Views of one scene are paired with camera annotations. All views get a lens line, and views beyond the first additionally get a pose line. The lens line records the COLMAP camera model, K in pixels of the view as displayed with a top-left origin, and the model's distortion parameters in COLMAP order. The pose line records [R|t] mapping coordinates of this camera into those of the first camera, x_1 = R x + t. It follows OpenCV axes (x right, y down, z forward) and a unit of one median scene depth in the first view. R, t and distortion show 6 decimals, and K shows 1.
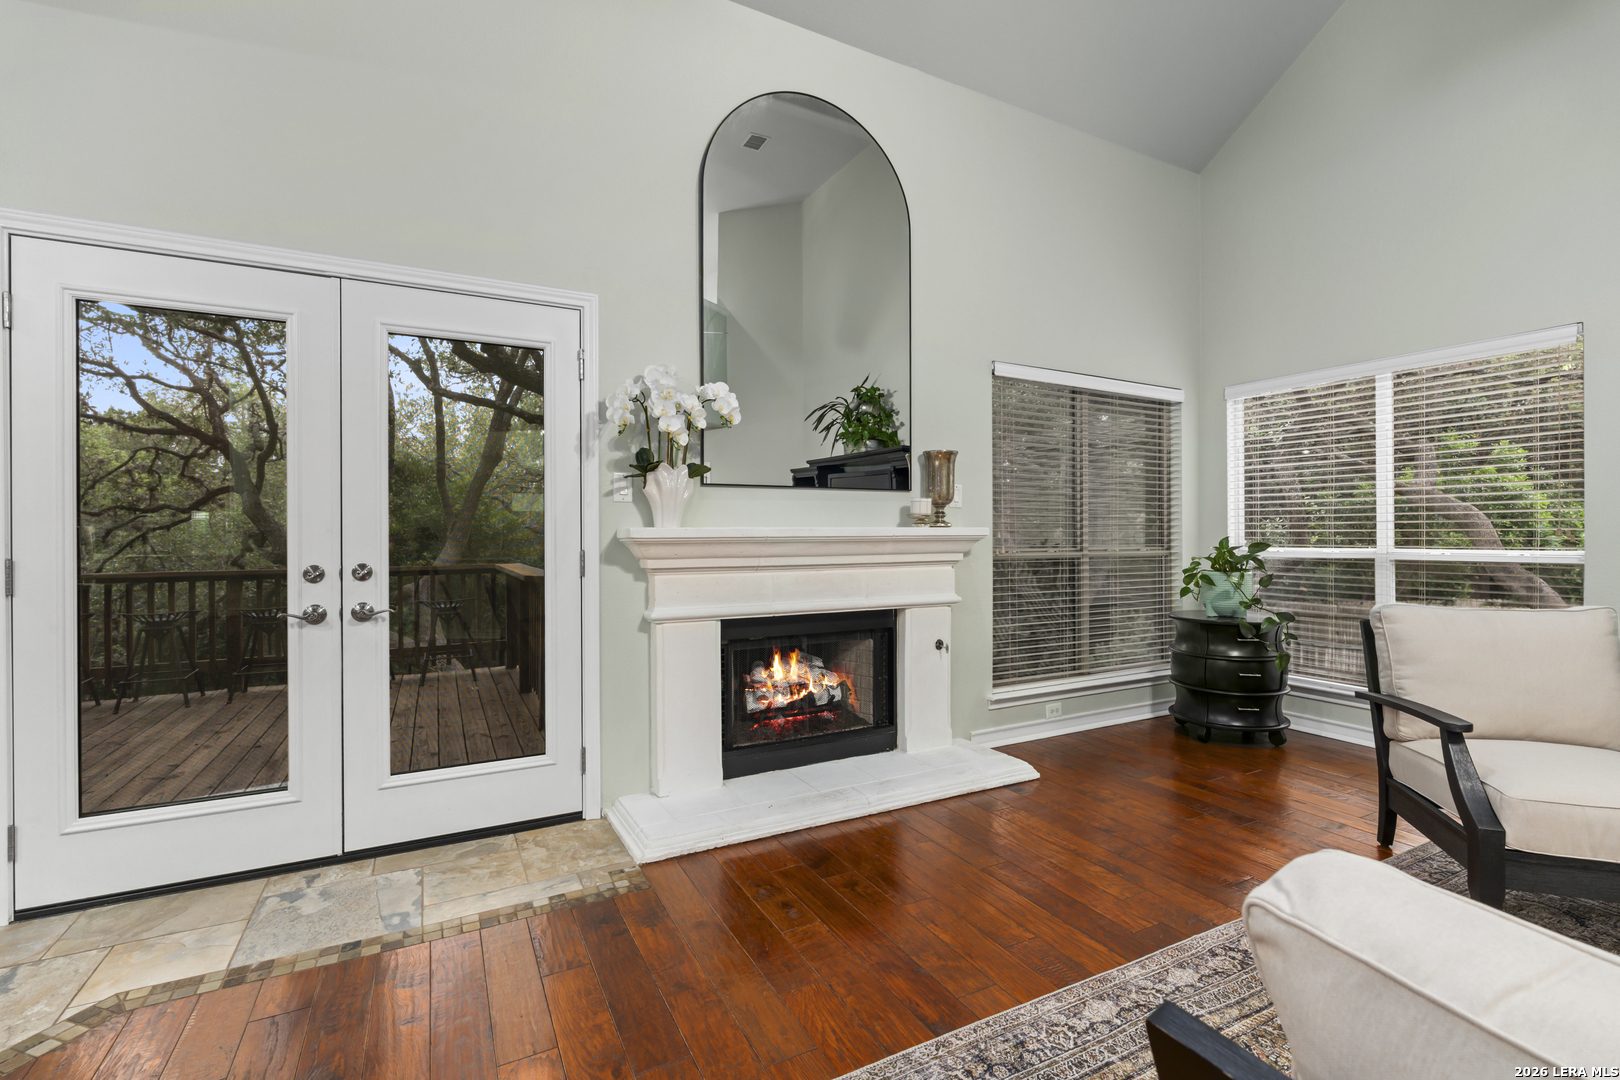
lens RADIAL K [[707.3, 0, 805.8], [0, 707.3, 540.0], [0, 0, 1]] dist [0.000613, -0.001756]
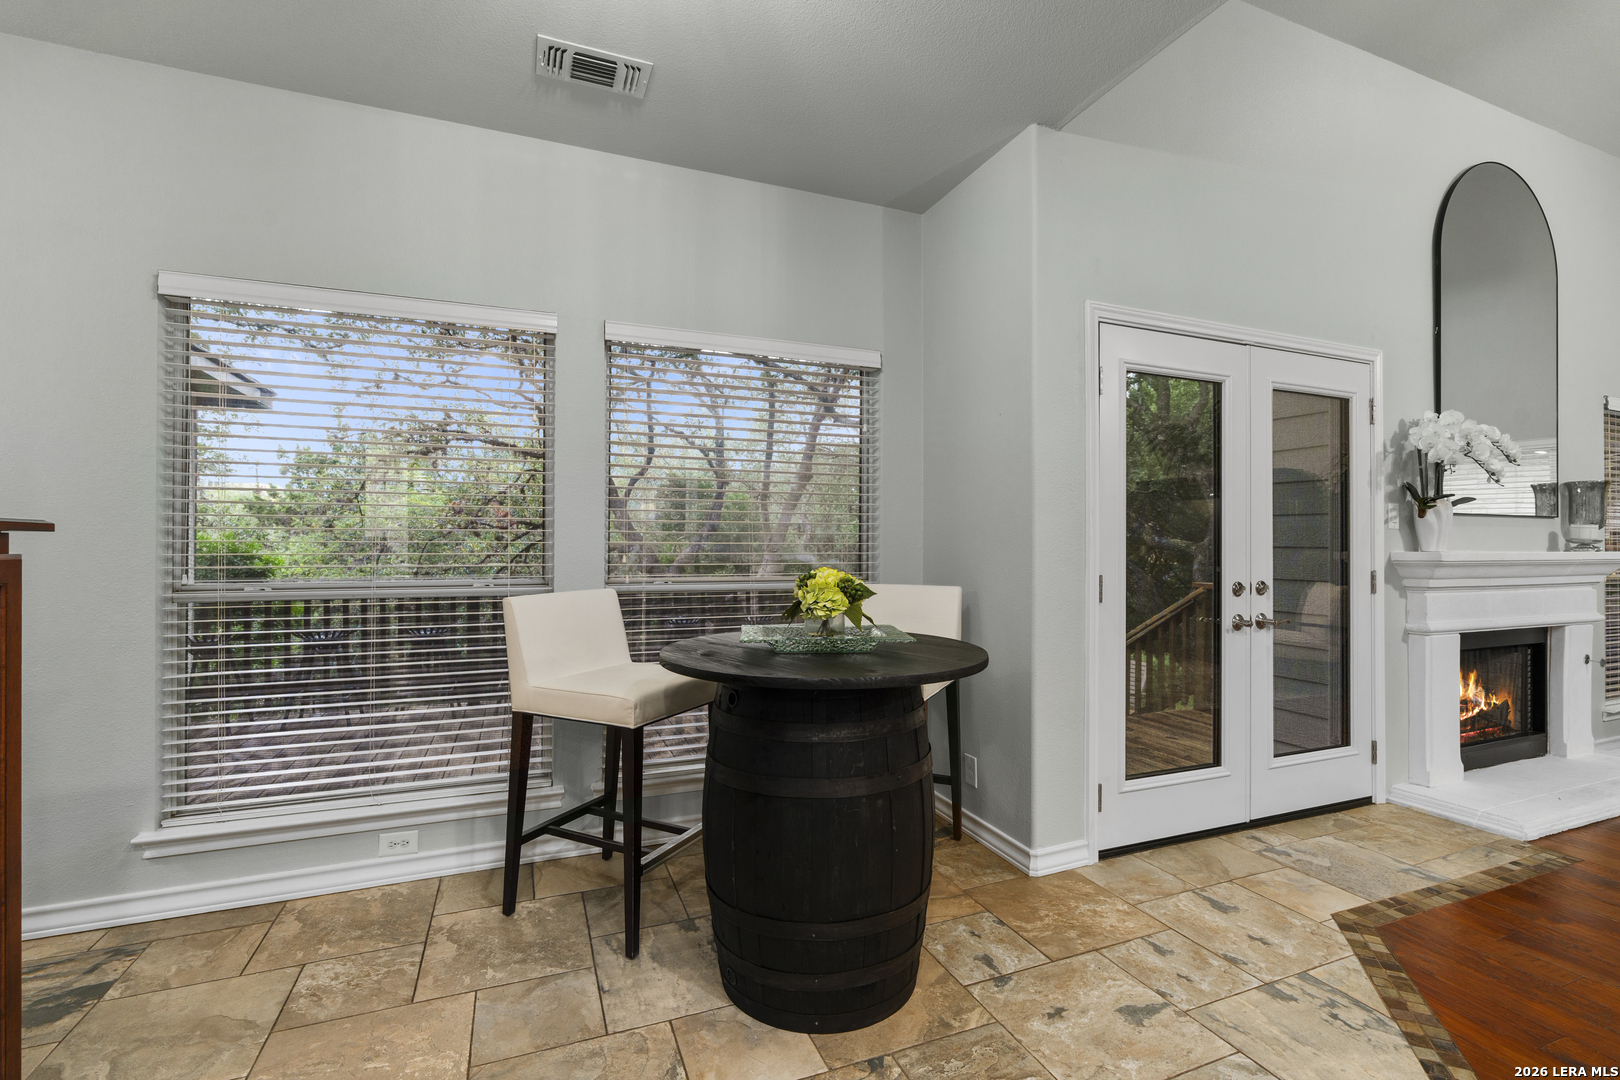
lens RADIAL K [[707.3, 0, 800.4], [0, 707.3, 538.2], [0, 0, 1]] dist [0.000613, -0.001756]
pose [[0.994980, 0.009563, -0.099616, -1.112480], [-0.010926, 0.999854, -0.013149, -0.012895], [0.099475, 0.014171, 0.994939, -0.243957]]
